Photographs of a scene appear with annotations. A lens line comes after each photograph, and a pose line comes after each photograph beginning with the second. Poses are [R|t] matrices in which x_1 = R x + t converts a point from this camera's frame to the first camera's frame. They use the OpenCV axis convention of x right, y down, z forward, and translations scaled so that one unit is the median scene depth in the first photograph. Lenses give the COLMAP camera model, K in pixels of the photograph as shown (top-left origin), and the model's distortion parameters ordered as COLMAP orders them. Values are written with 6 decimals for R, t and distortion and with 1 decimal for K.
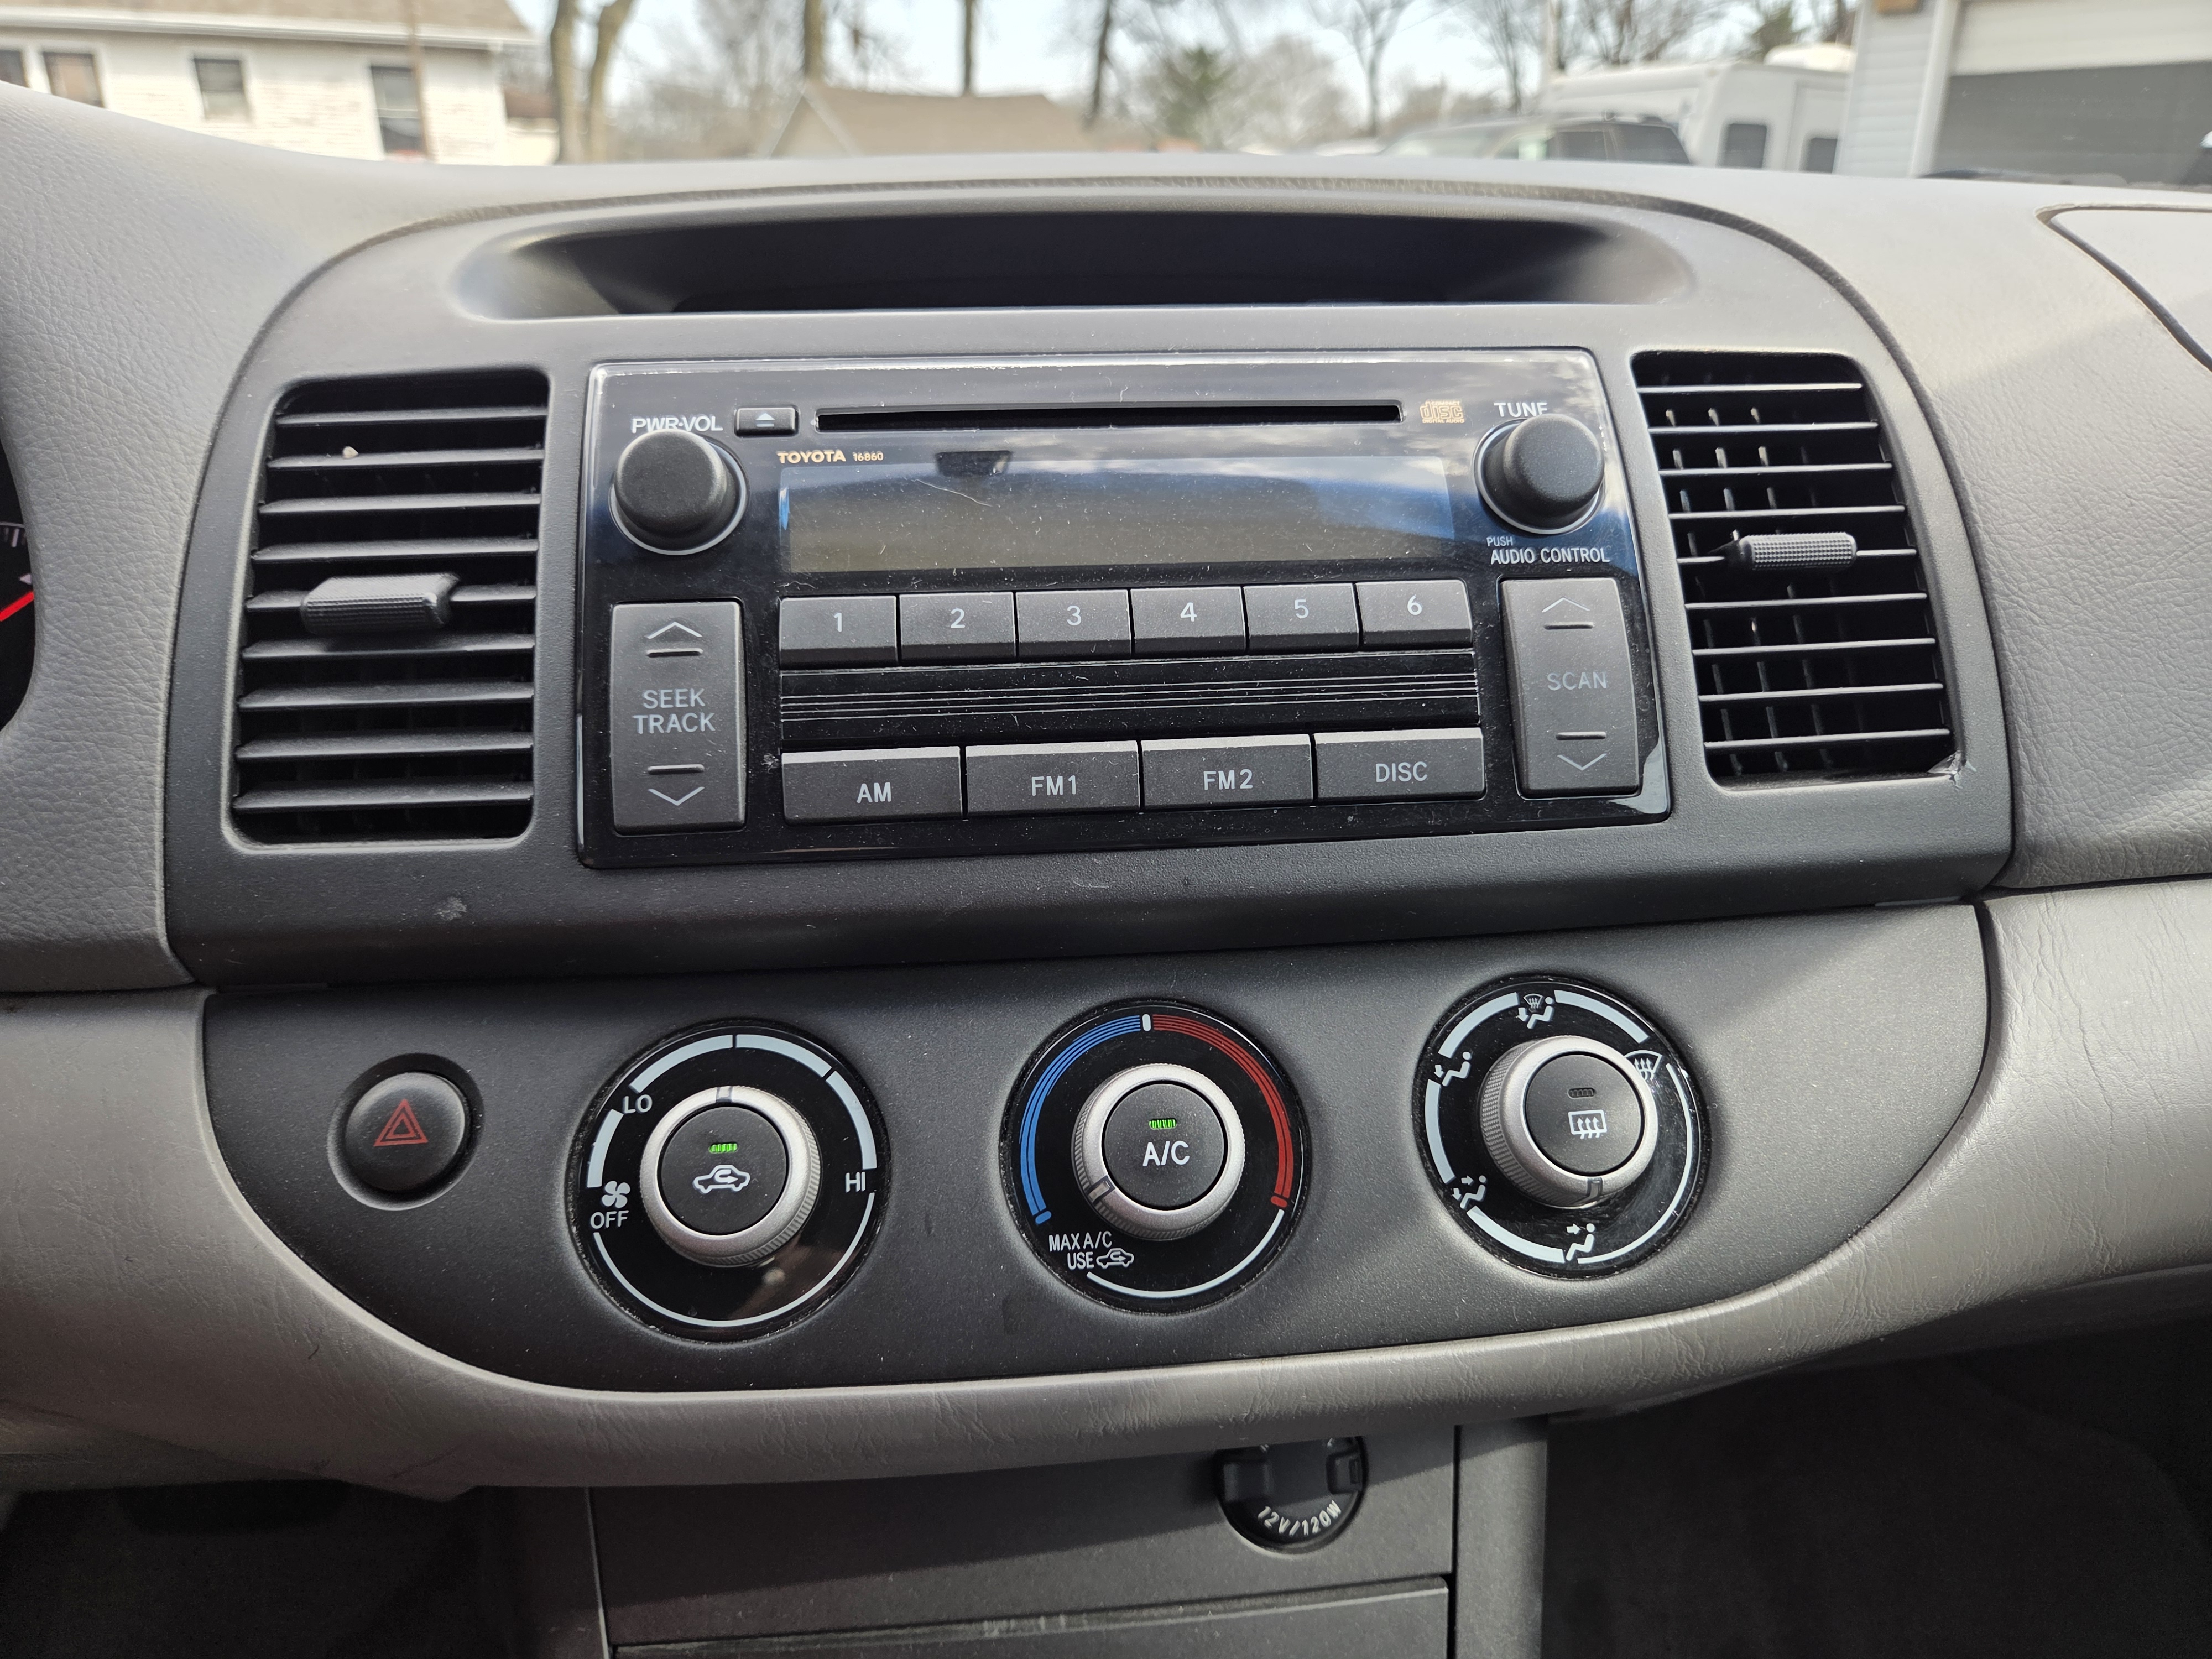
lens RADIAL K [[1496.6, 0, 1106.0], [0, 1496.6, 829.5], [0, 0, 1]] dist [0.024684, -0.047128]
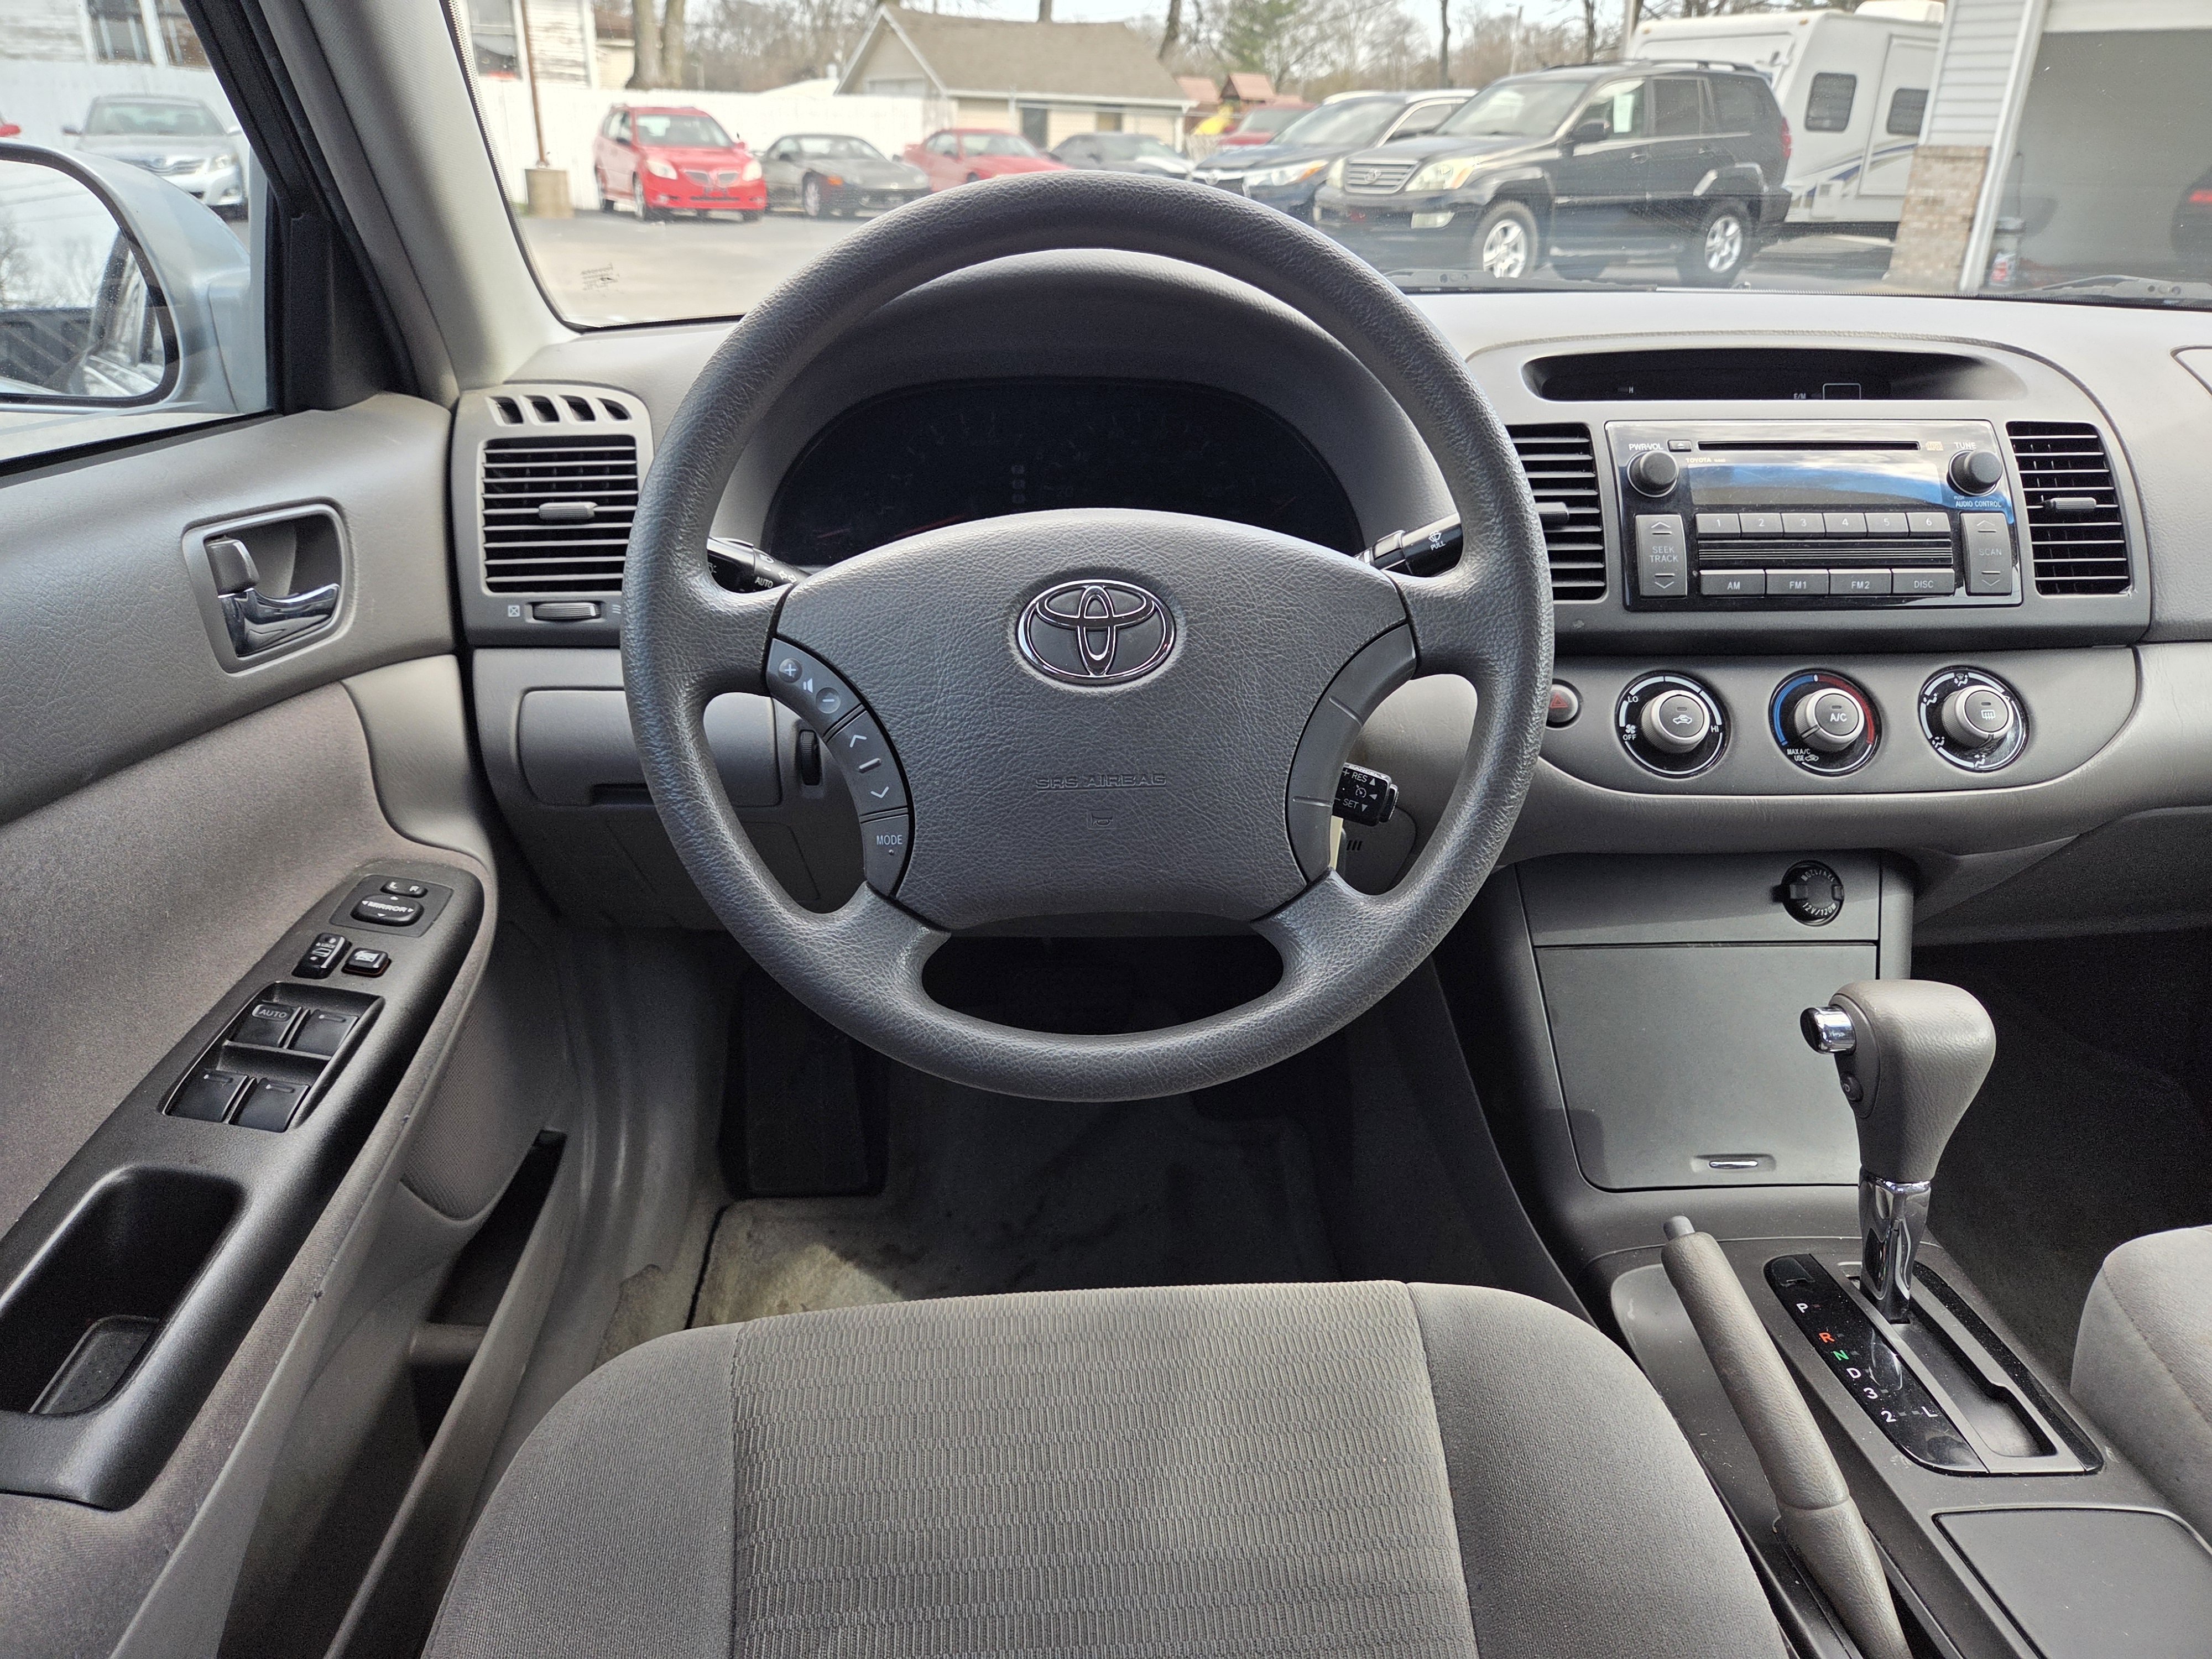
lens RADIAL K [[1453.0, 0, 1106.0], [0, 1453.0, 829.5], [0, 0, 1]] dist [0.040358, -0.044883]
pose [[0.999194, 0.029946, -0.026742, -1.147498], [-0.028557, 0.998296, 0.050897, 0.299565], [0.028220, -0.050092, 0.998346, -1.634983]]
